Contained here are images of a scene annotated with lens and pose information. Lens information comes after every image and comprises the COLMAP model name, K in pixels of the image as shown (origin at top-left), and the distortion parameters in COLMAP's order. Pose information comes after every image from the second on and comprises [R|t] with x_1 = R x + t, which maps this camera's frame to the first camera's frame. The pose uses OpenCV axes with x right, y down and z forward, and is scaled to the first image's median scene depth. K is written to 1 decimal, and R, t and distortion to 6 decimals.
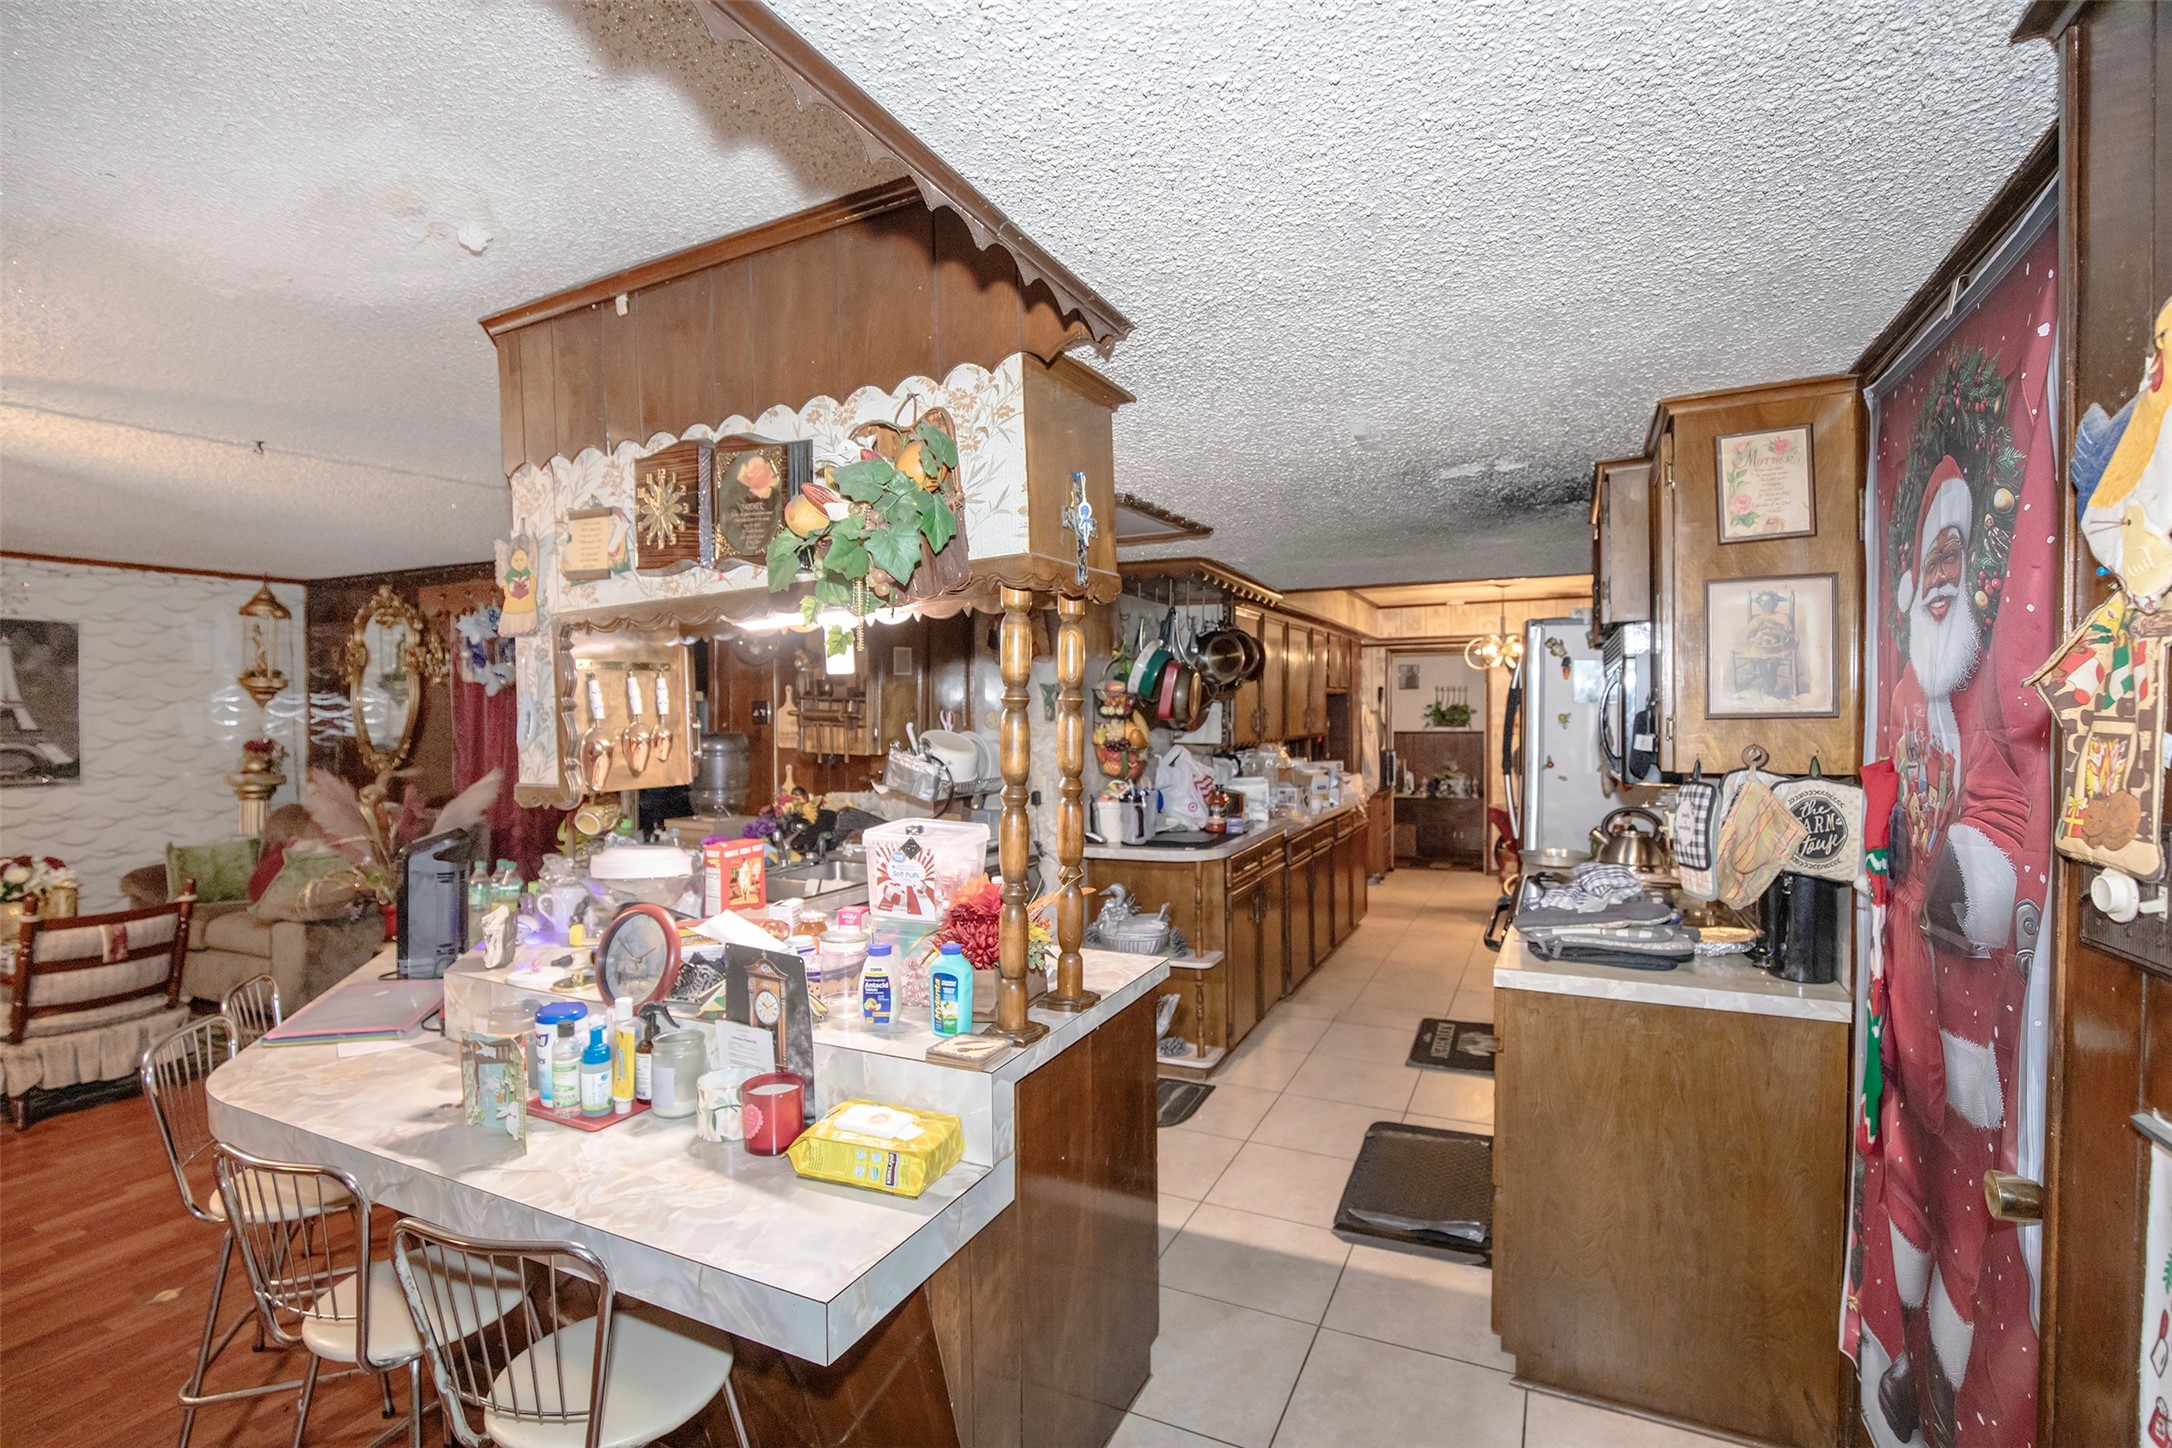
lens RADIAL K [[992.9, 0, 1095.3], [0, 992.9, 724.6], [0, 0, 1]] dist [-0.031313, 0.005139]
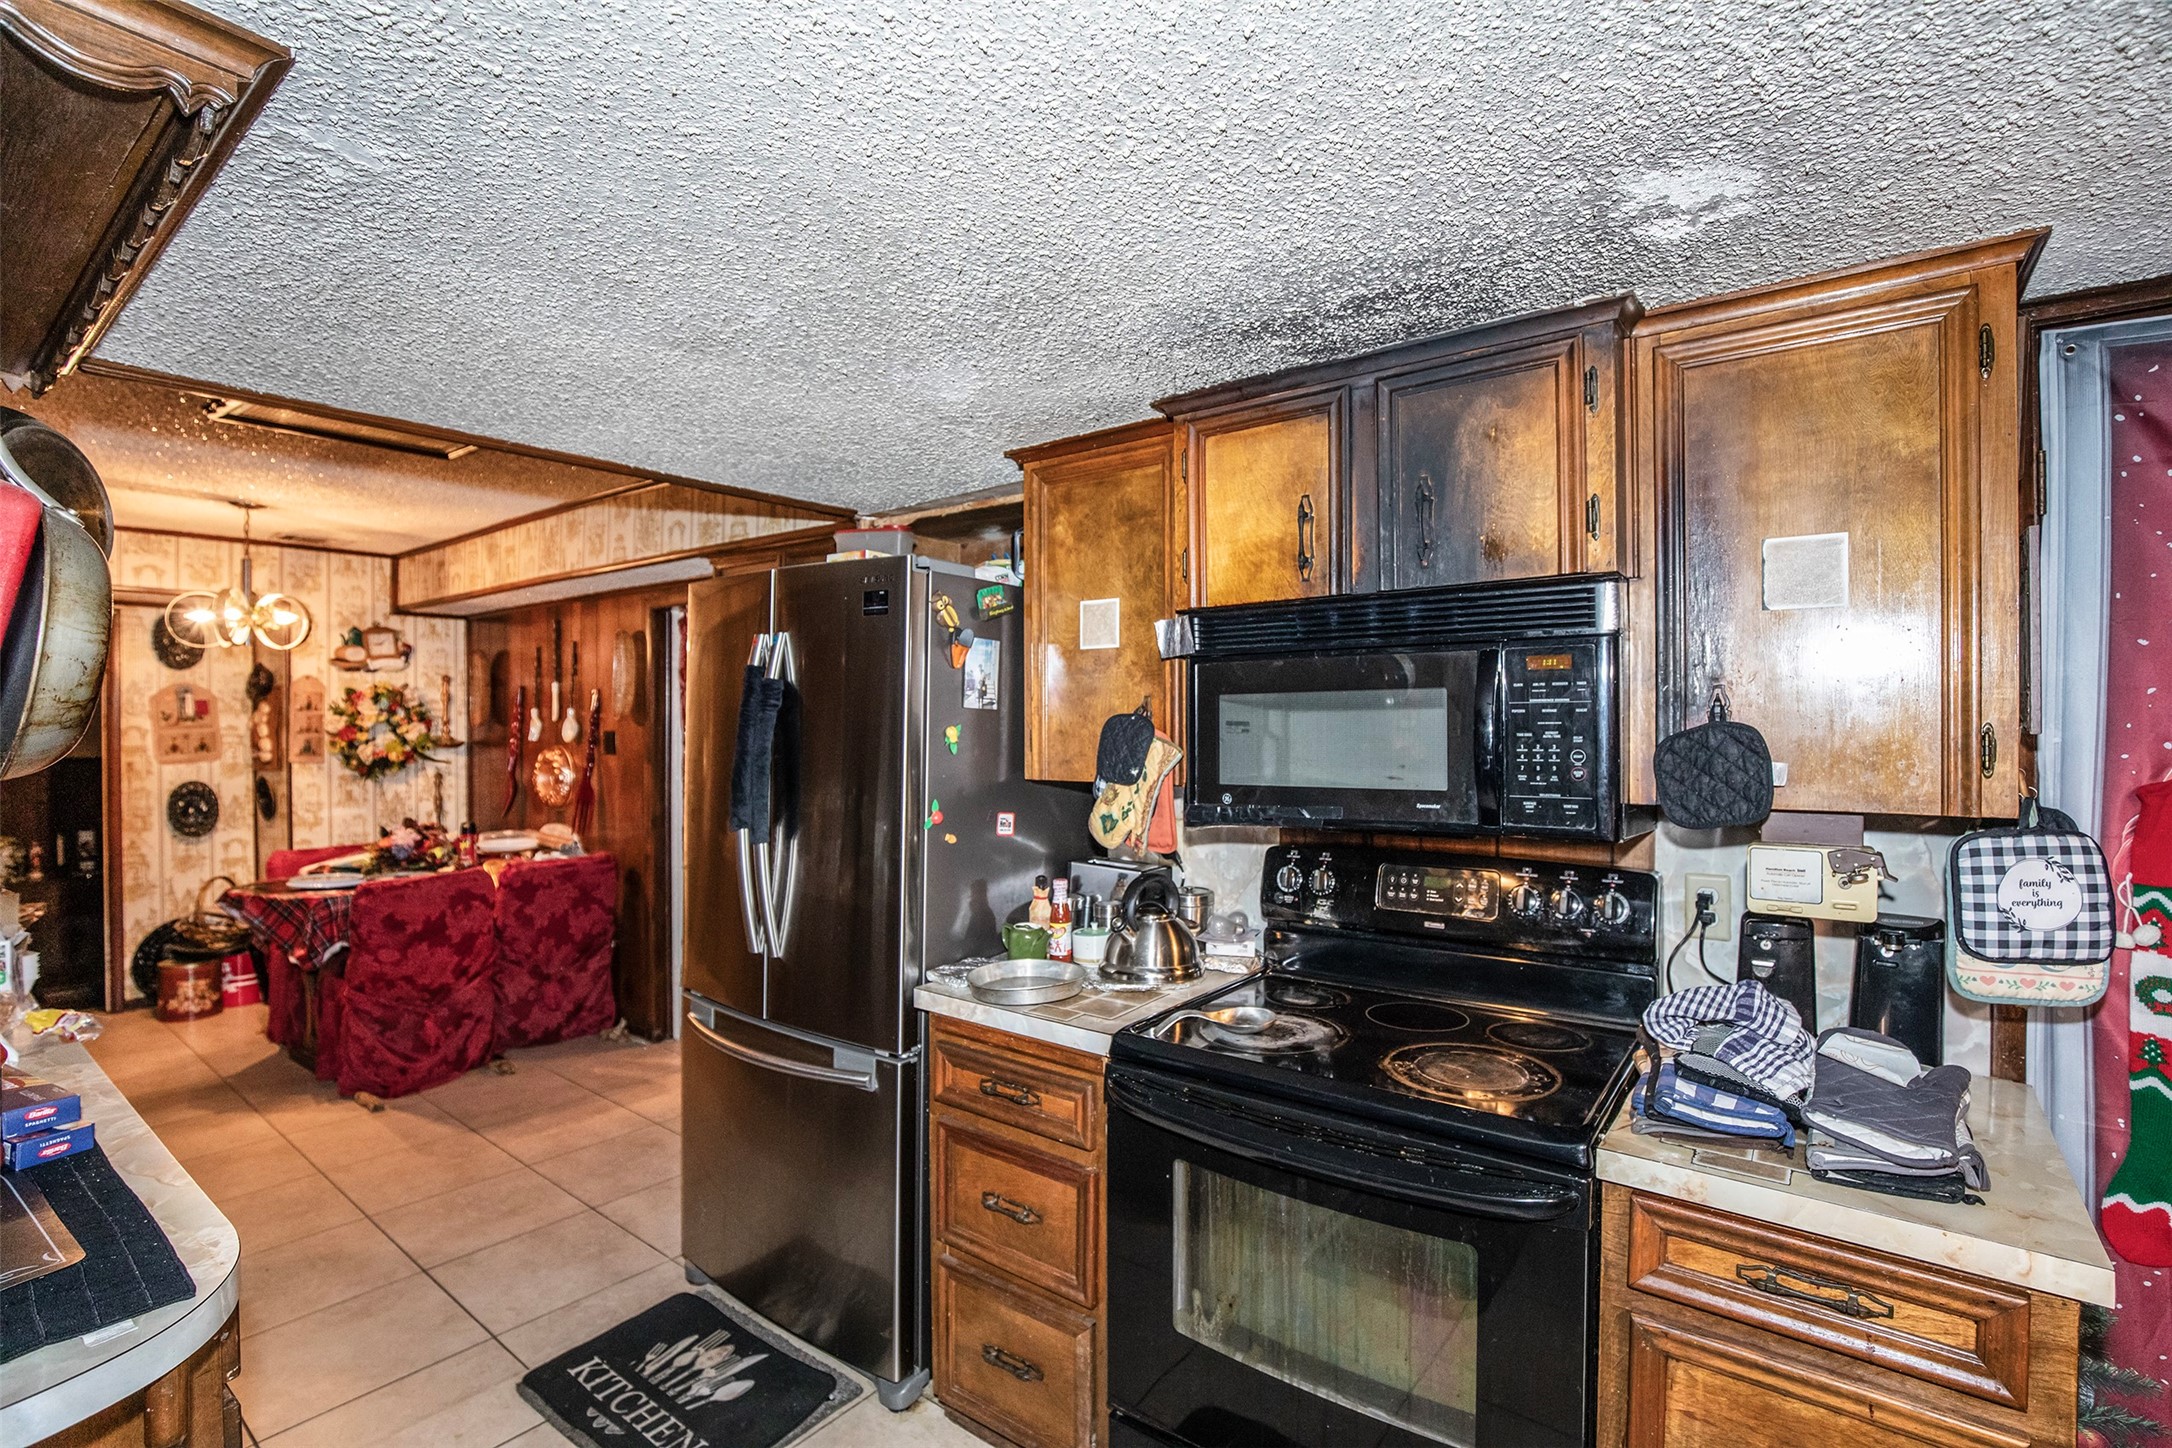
lens RADIAL K [[992.9, 0, 1120.4], [0, 992.9, 727.6], [0, 0, 1]] dist [-0.031313, 0.005139]
pose [[0.199052, -0.004091, 0.979980, -0.044934], [0.014451, 0.999895, 0.001239, -0.005762], [-0.979882, 0.013915, 0.199090, 0.478621]]
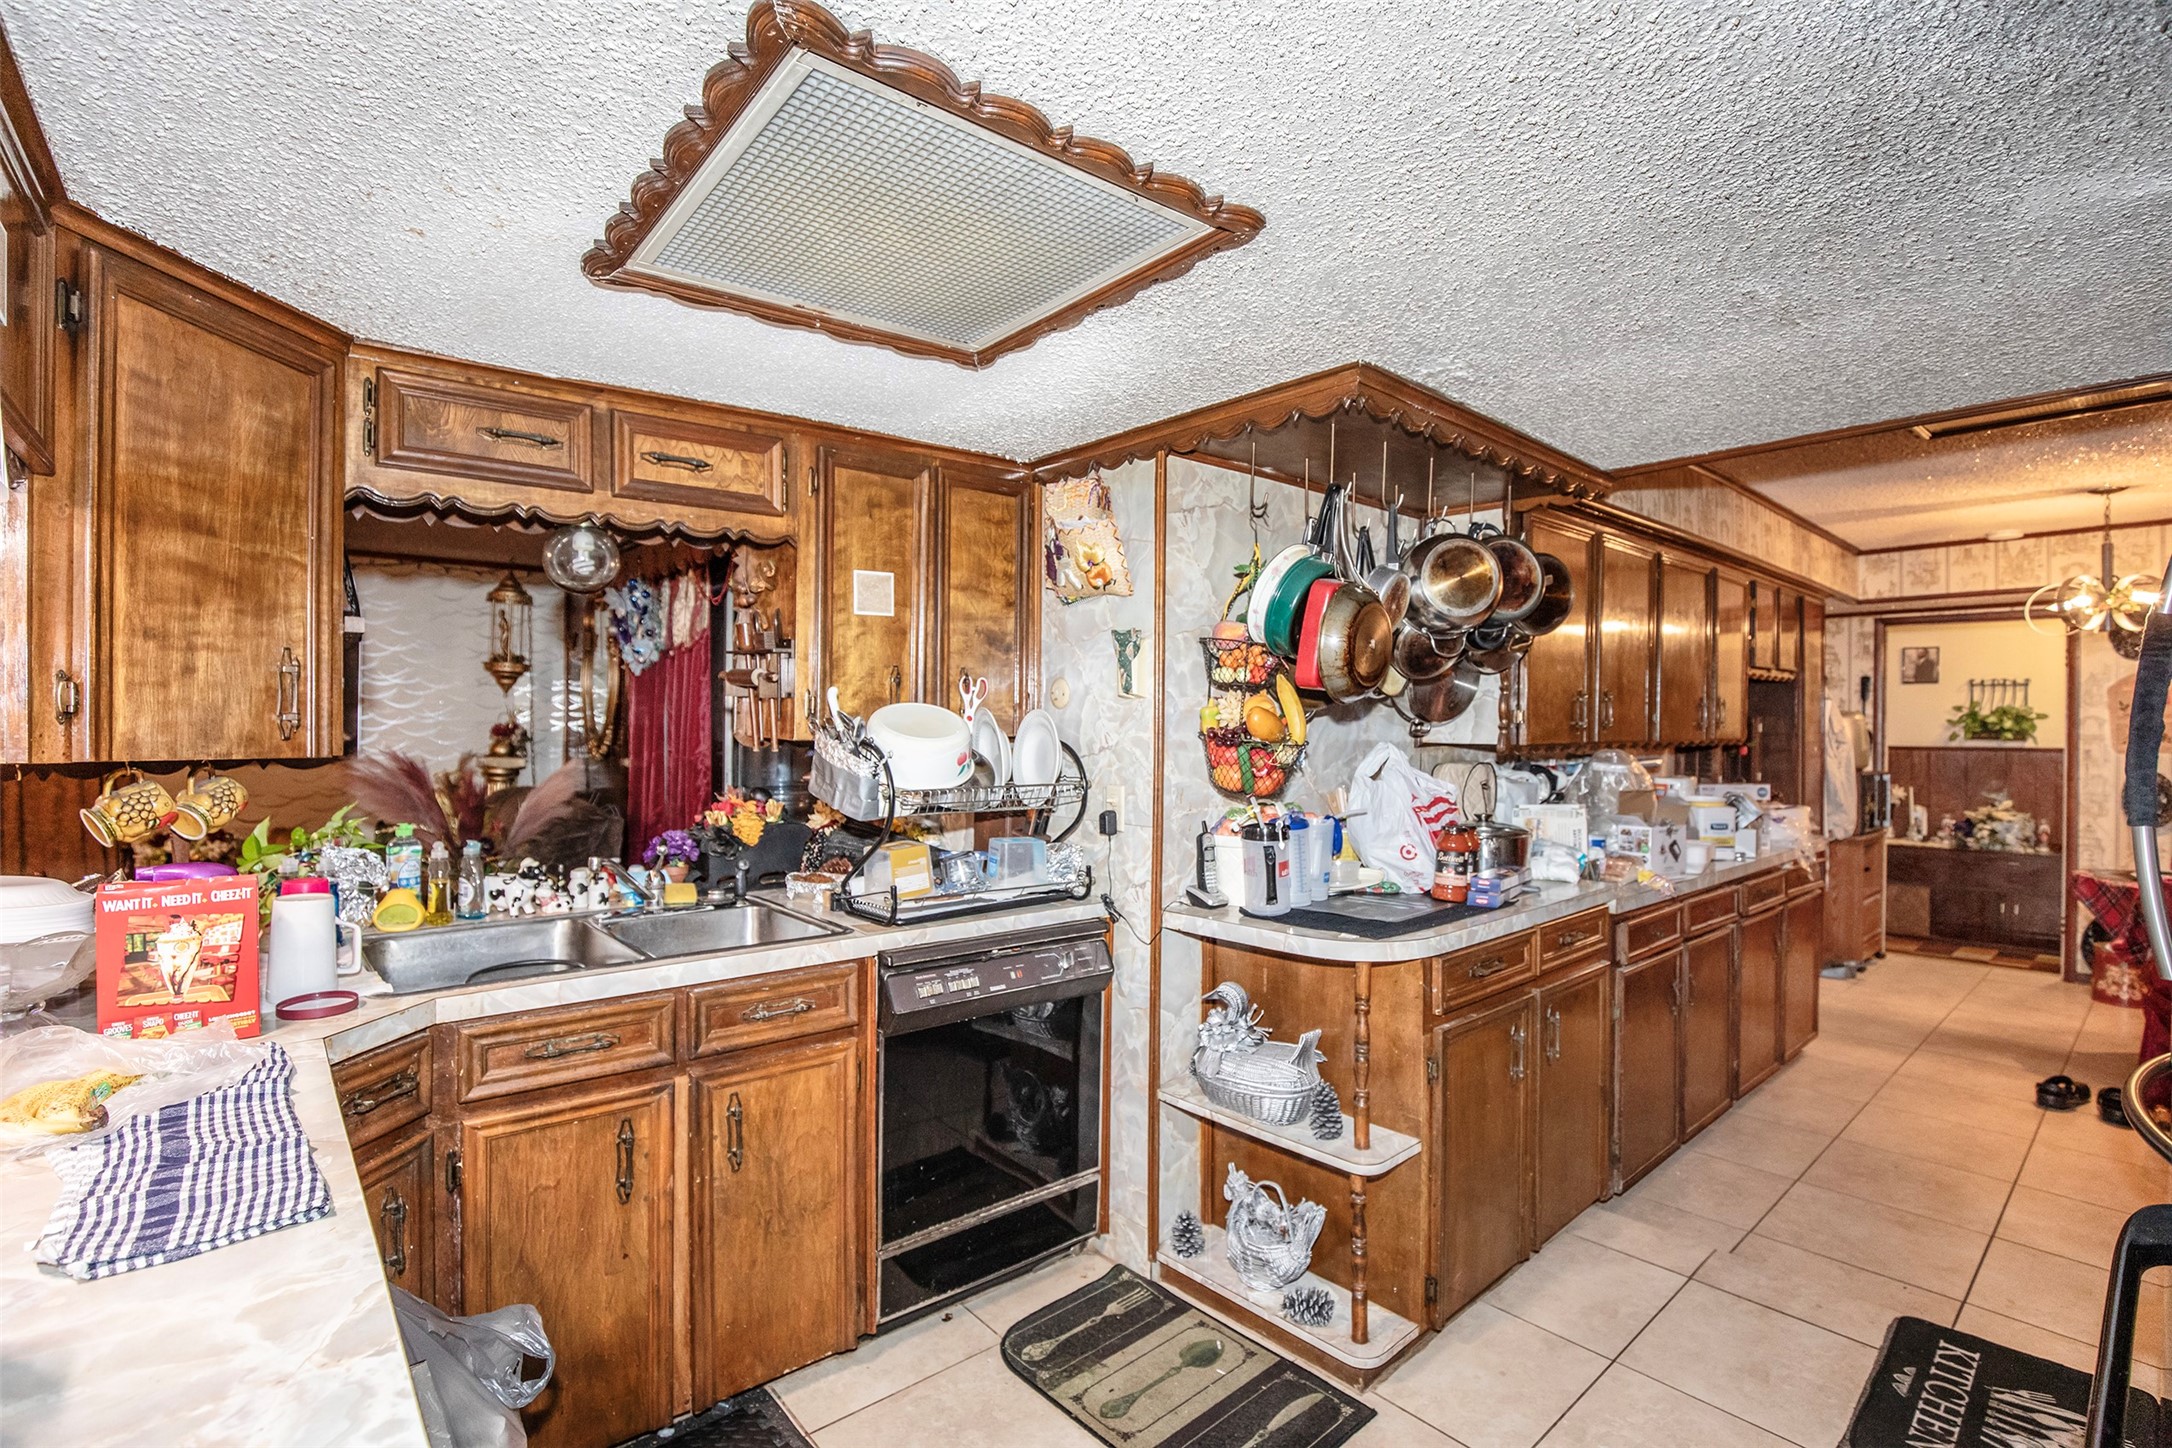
lens RADIAL K [[992.9, 0, 1094.6], [0, 992.9, 724.8], [0, 0, 1]] dist [-0.031313, 0.005139]
pose [[0.917417, 0.013747, -0.397690, 0.117719], [-0.018599, 0.999792, -0.008346, 0.013929], [0.397493, 0.015053, 0.917482, 0.307775]]
